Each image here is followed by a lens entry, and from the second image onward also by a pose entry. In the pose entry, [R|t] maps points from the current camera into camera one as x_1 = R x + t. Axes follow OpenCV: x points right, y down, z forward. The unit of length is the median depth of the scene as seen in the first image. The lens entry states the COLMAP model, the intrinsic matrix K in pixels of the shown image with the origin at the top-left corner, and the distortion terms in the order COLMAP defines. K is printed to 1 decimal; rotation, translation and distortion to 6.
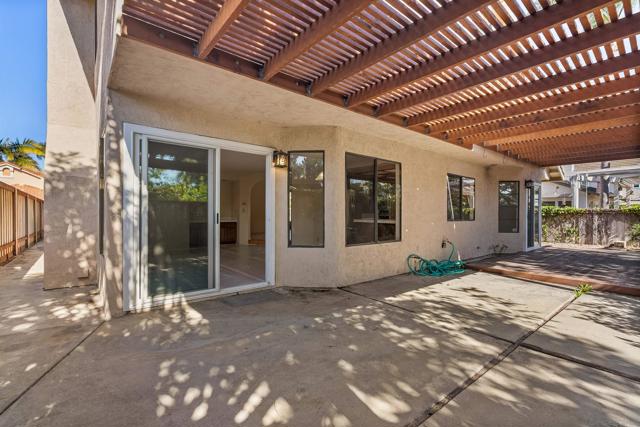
lens RADIAL K [[286.2, 0, 321.1], [0, 286.2, 214.5], [0, 0, 1]] dist [-0.014013, 0.000401]
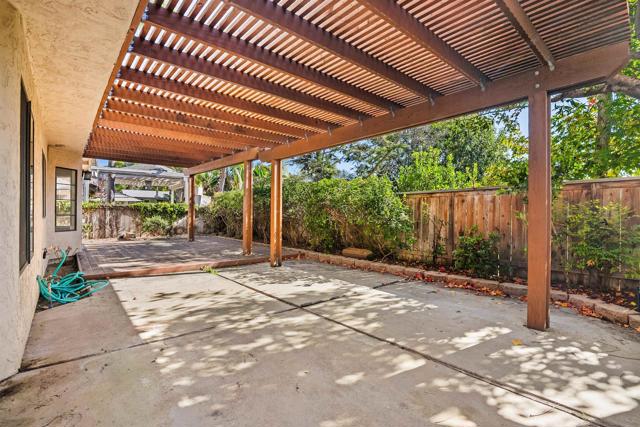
lens RADIAL K [[306.3, 0, 320.7], [0, 306.3, 212.9], [0, 0, 1]] dist [-0.040858, -0.000863]
pose [[-0.023197, -0.011273, 0.999667, -0.562371], [0.000211, 0.999936, 0.011280, -0.000804], [-0.999731, 0.000473, -0.023193, 0.732149]]
